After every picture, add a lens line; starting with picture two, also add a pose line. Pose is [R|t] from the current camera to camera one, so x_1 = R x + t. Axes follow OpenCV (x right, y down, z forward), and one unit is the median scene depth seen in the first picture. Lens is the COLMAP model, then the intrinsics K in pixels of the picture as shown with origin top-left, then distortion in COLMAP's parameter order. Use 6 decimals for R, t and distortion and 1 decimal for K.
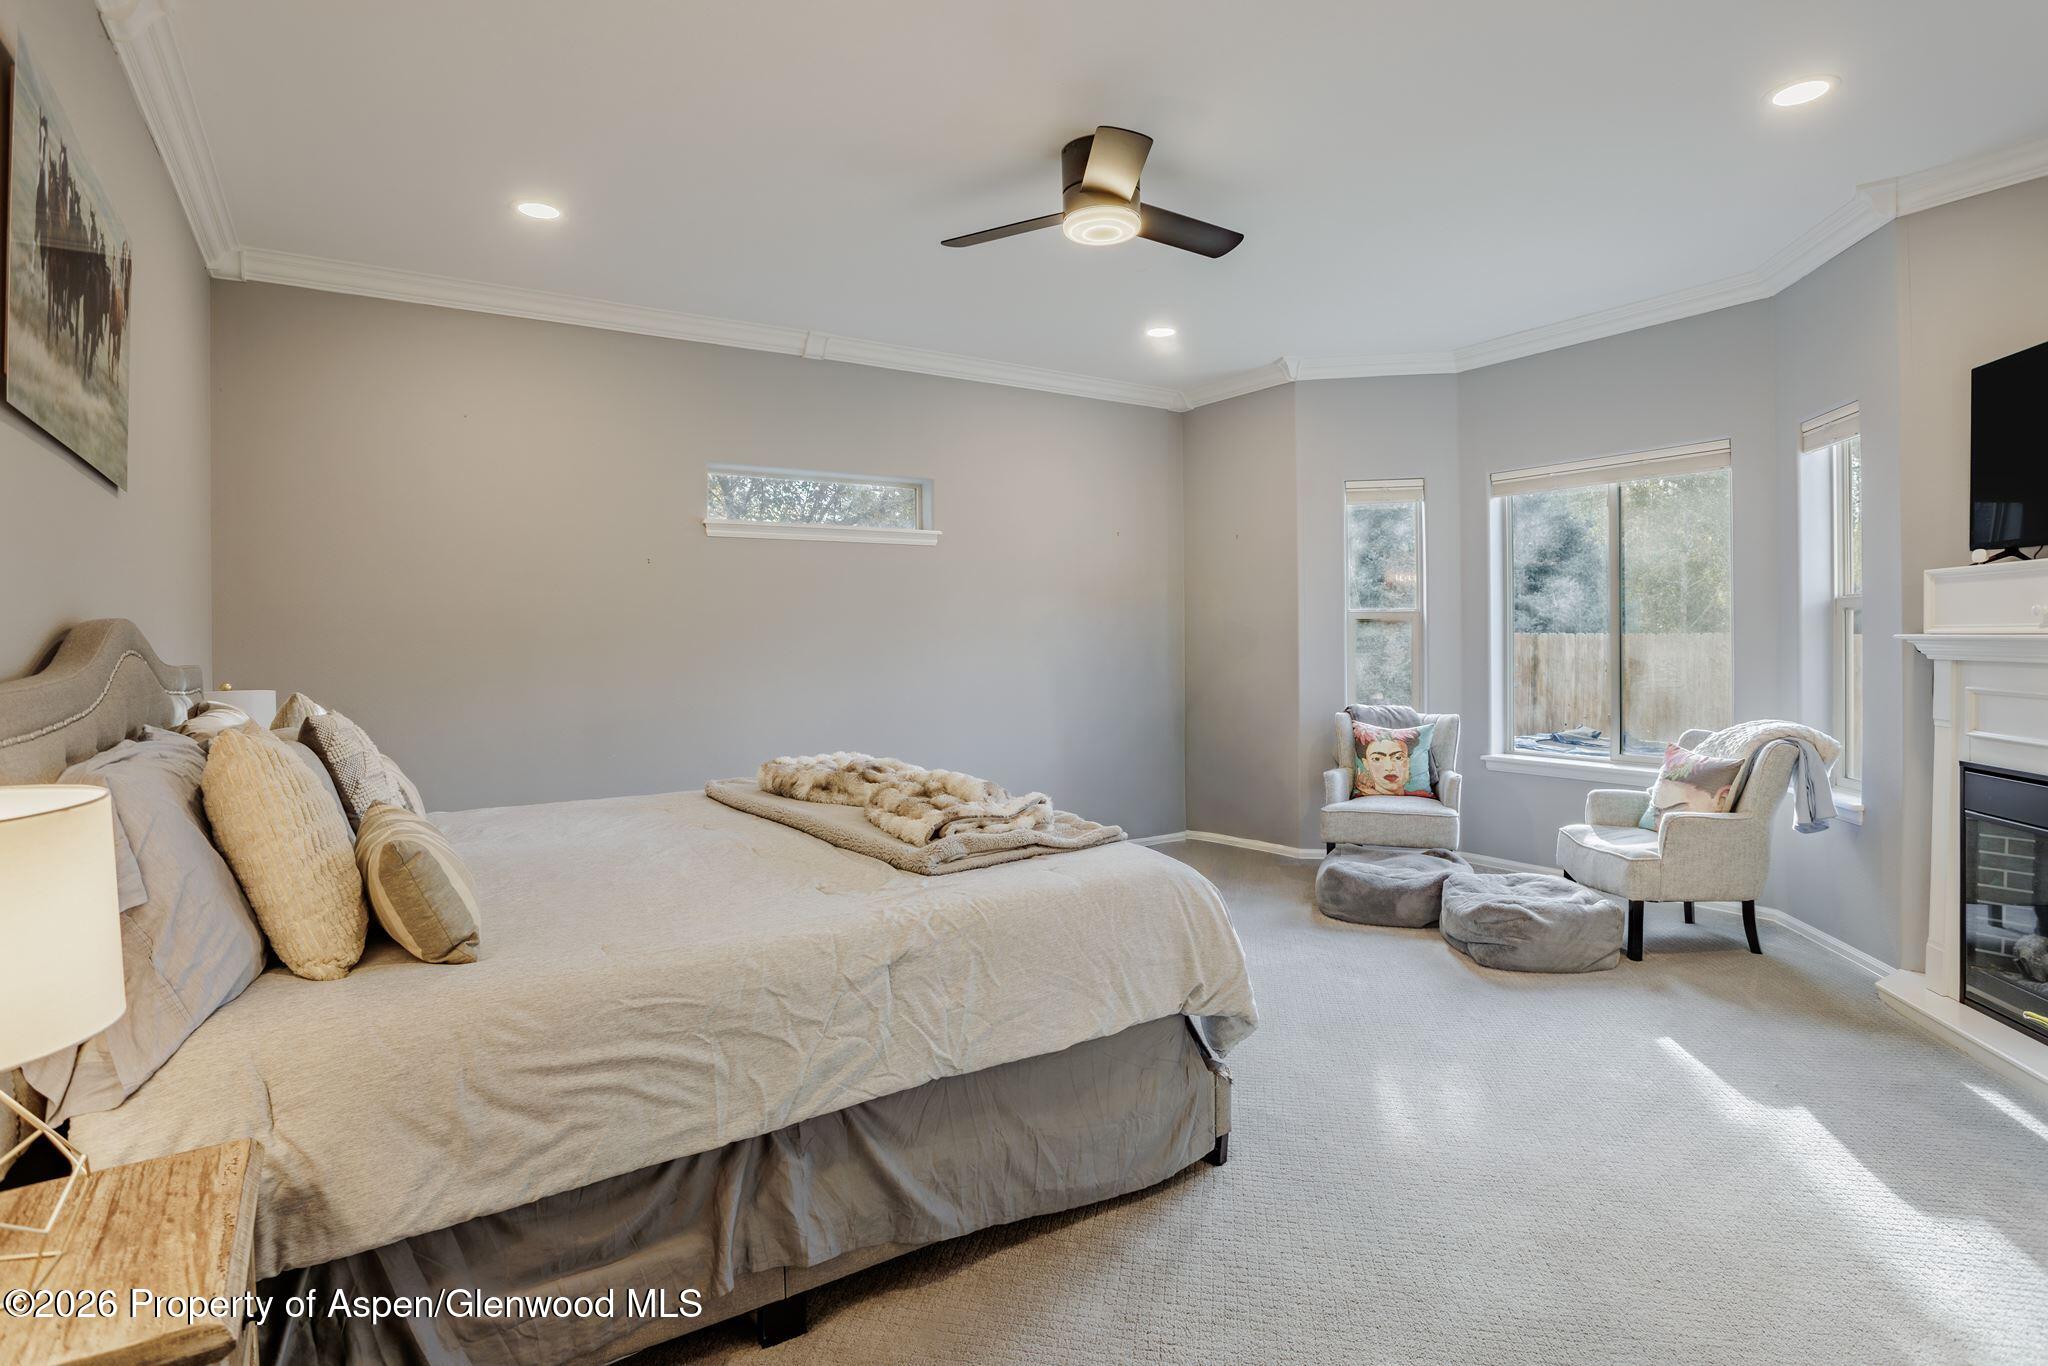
lens RADIAL K [[1045.0, 0, 1057.4], [0, 1045.0, 651.2], [0, 0, 1]] dist [-0.066450, 0.027469]
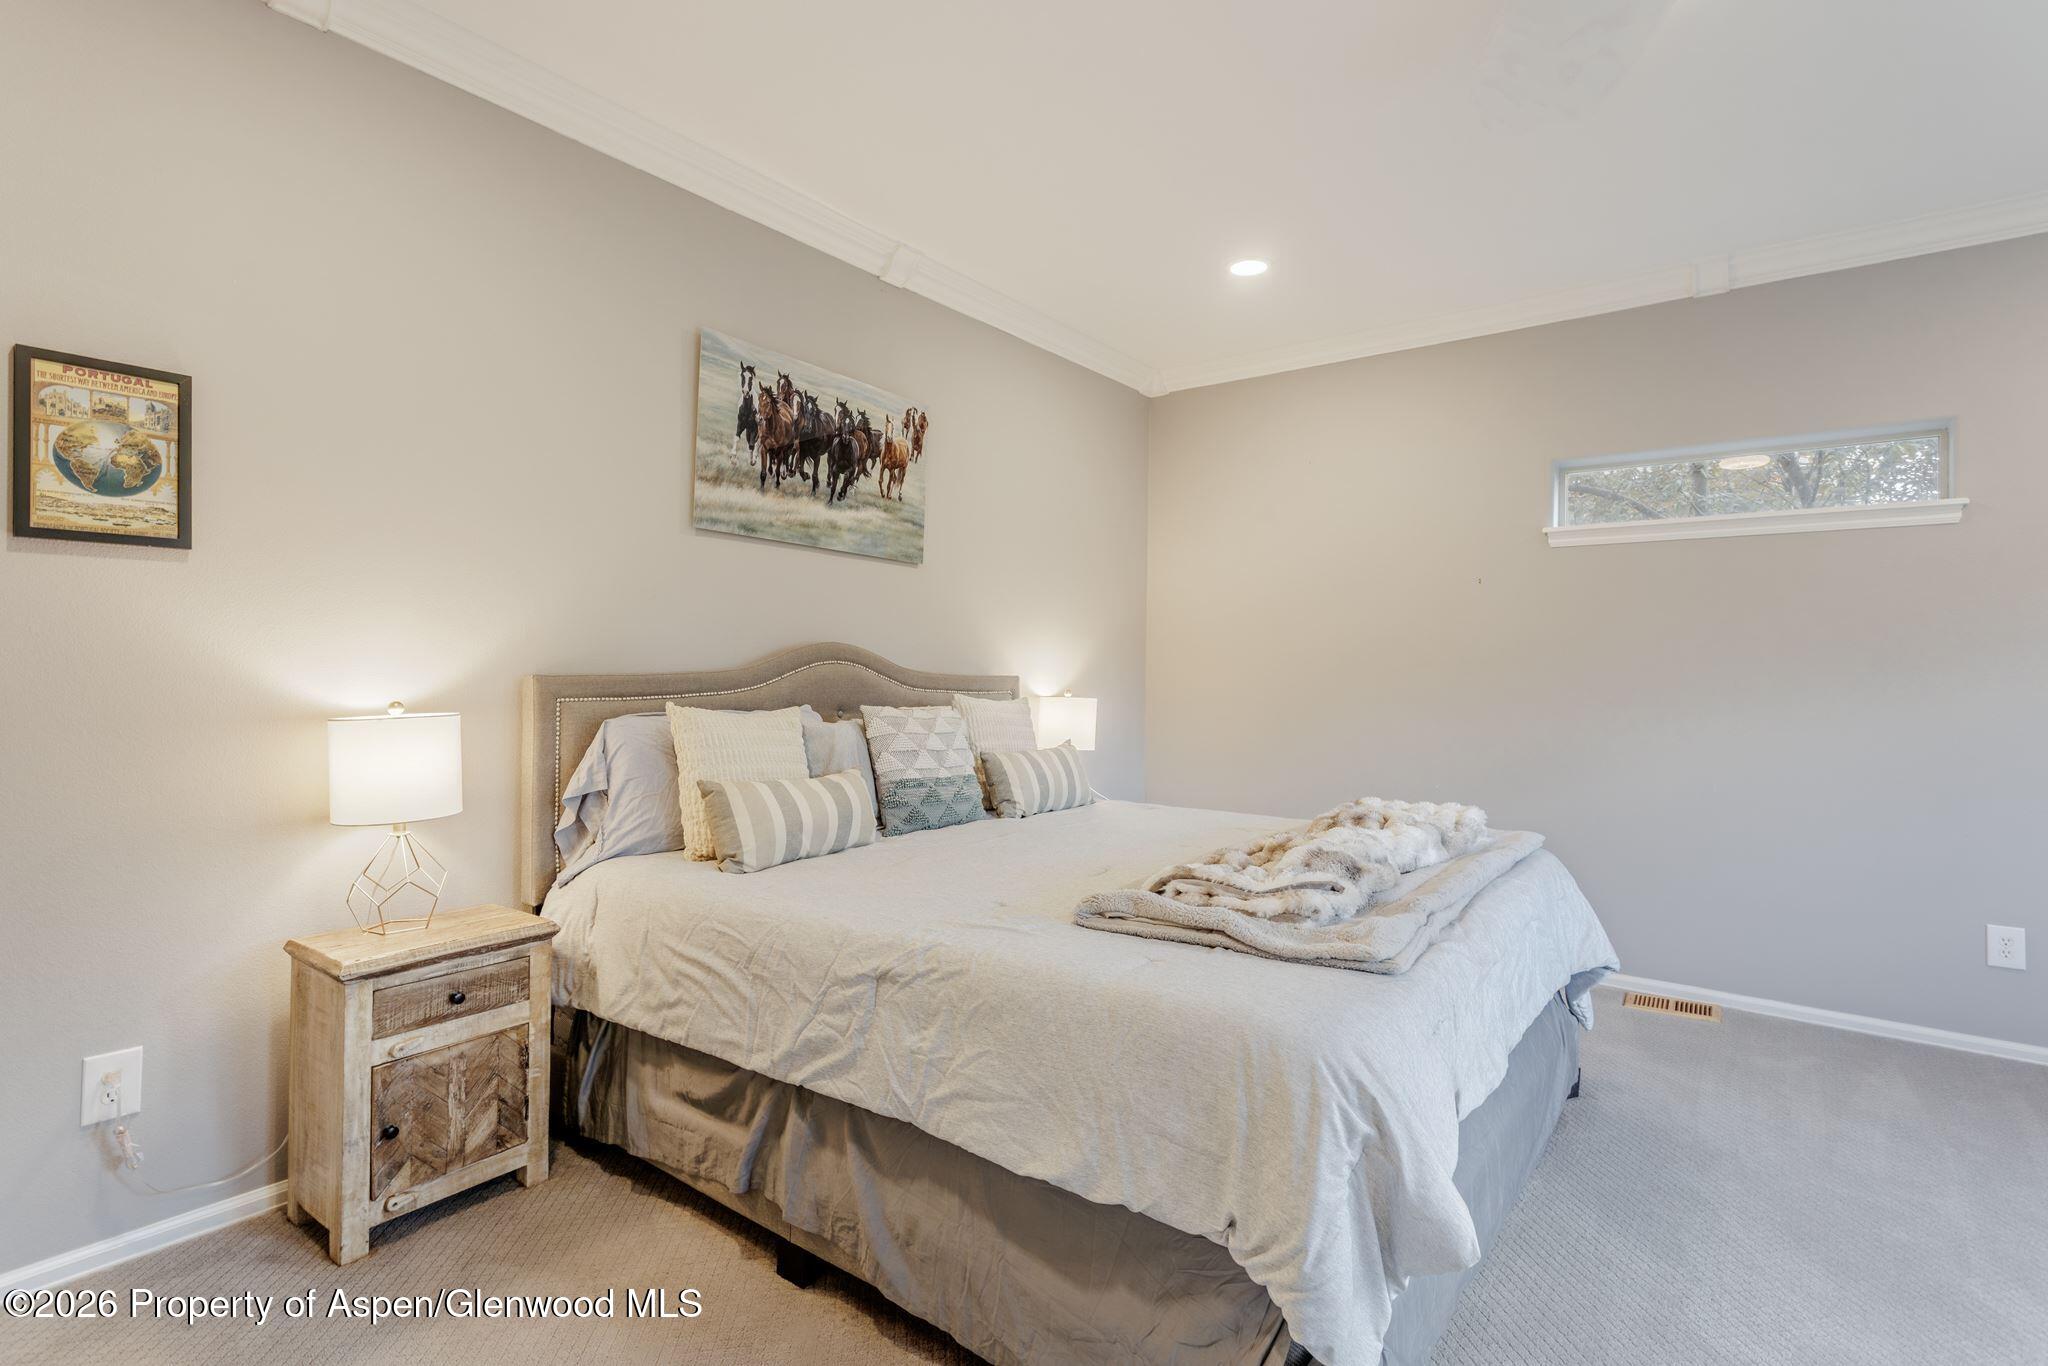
lens RADIAL K [[1000.7, 0, 1020.8], [0, 1000.7, 675.7], [0, 0, 1]] dist [0.000286, 0.000055]
pose [[0.307421, 0.014592, -0.951462, 0.407001], [-0.027220, 0.999608, 0.006535, 0.001592], [0.951184, 0.023890, 0.307698, 0.428608]]
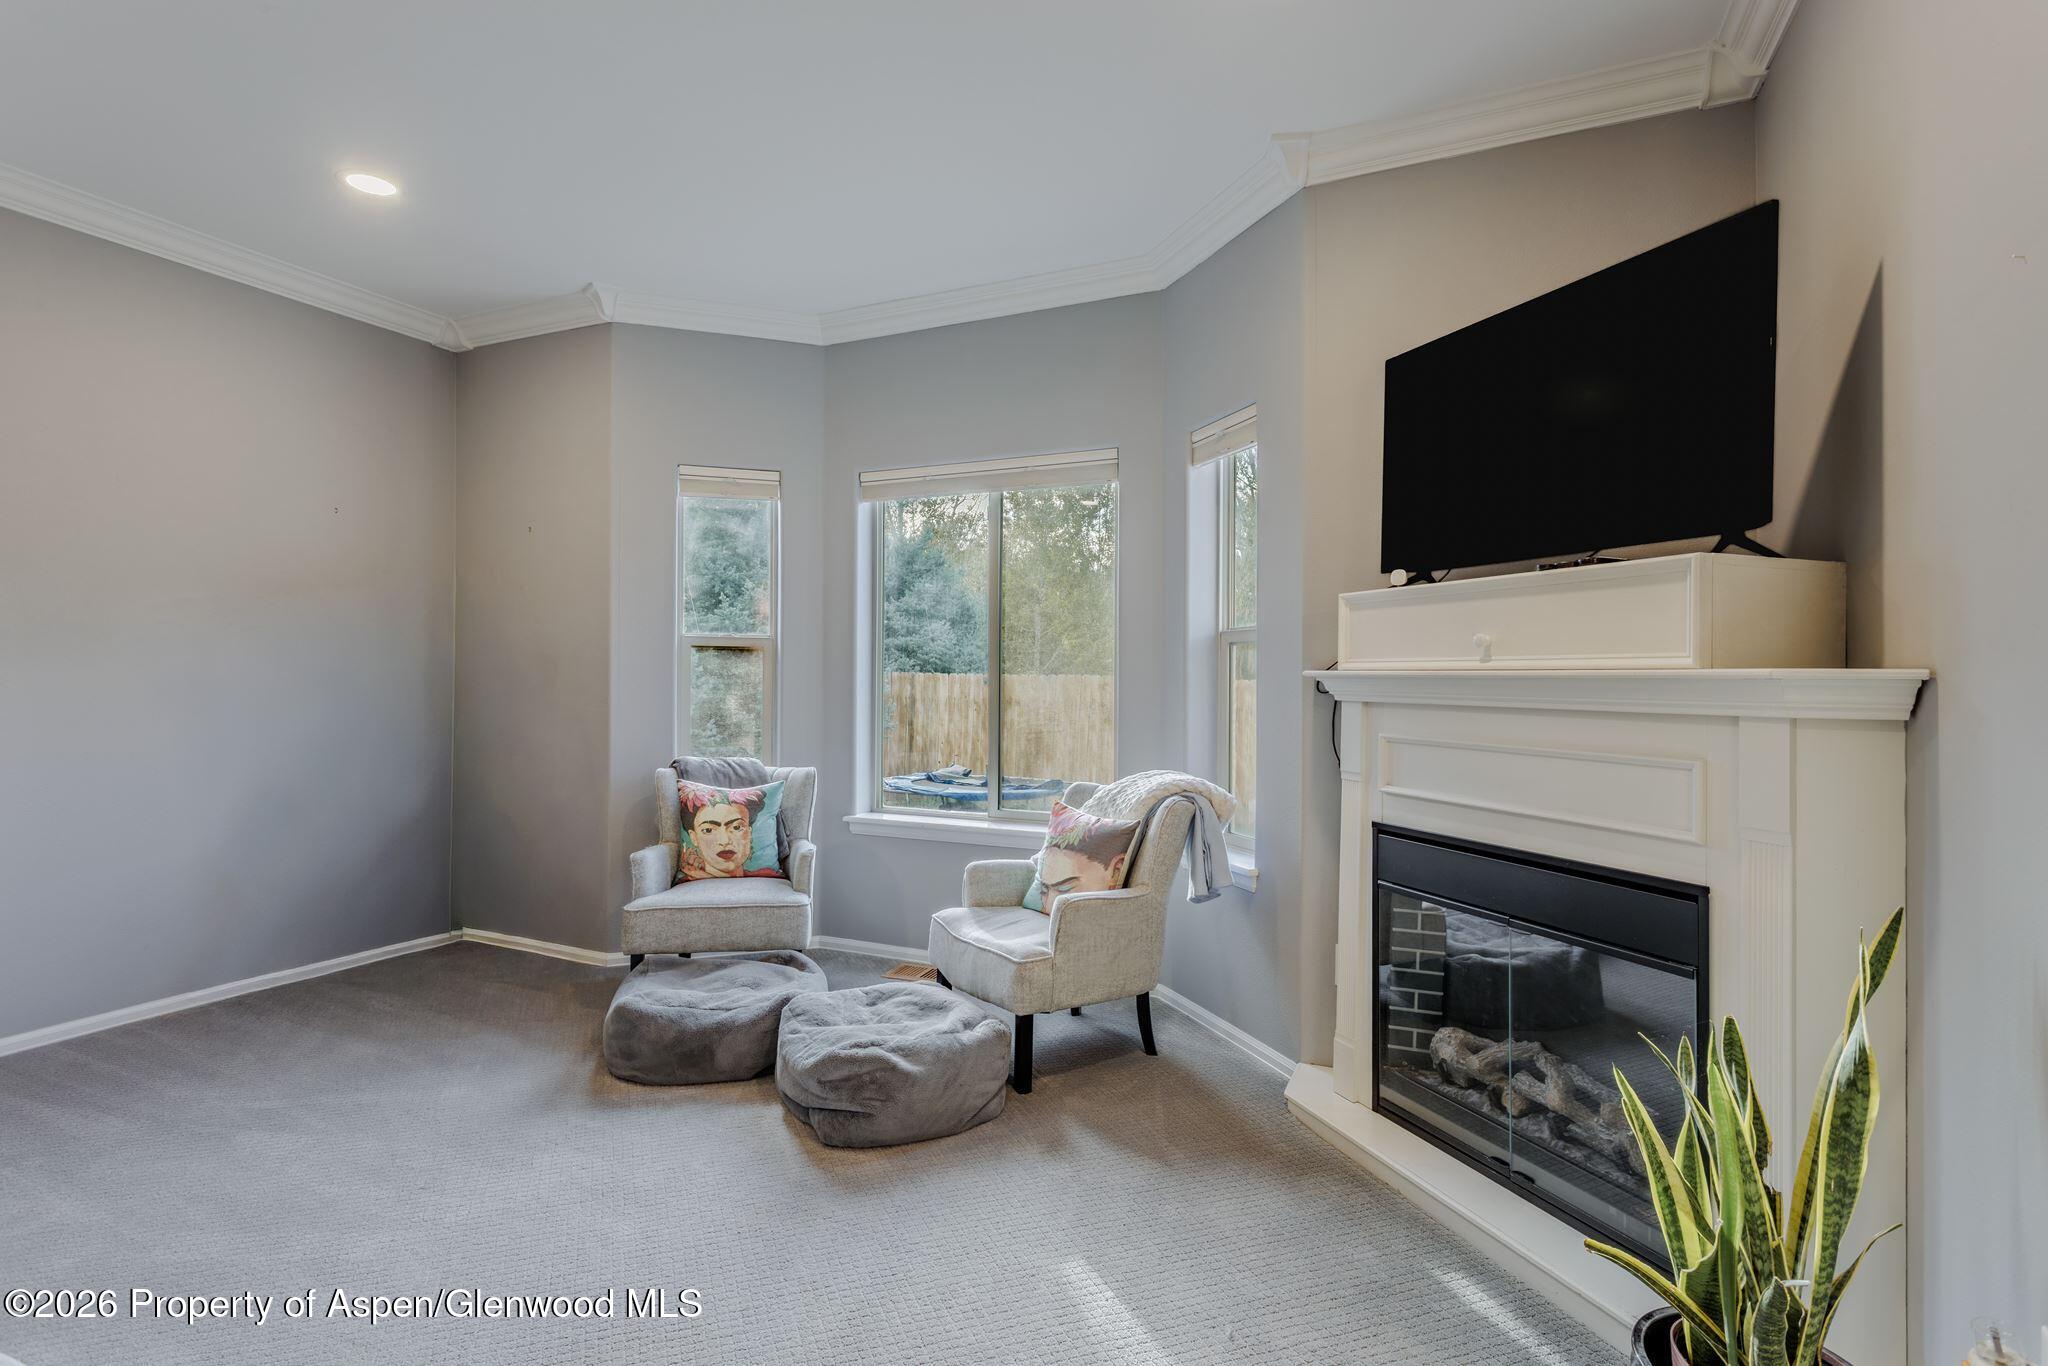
lens RADIAL K [[1000.7, 0, 1020.8], [0, 1000.7, 675.7], [0, 0, 1]] dist [0.000286, 0.000055]
pose [[0.858043, 0.016178, 0.513324, 0.179956], [-0.008698, 0.999818, -0.016971, 0.003131], [-0.513505, 0.010097, 0.858027, 0.366188]]
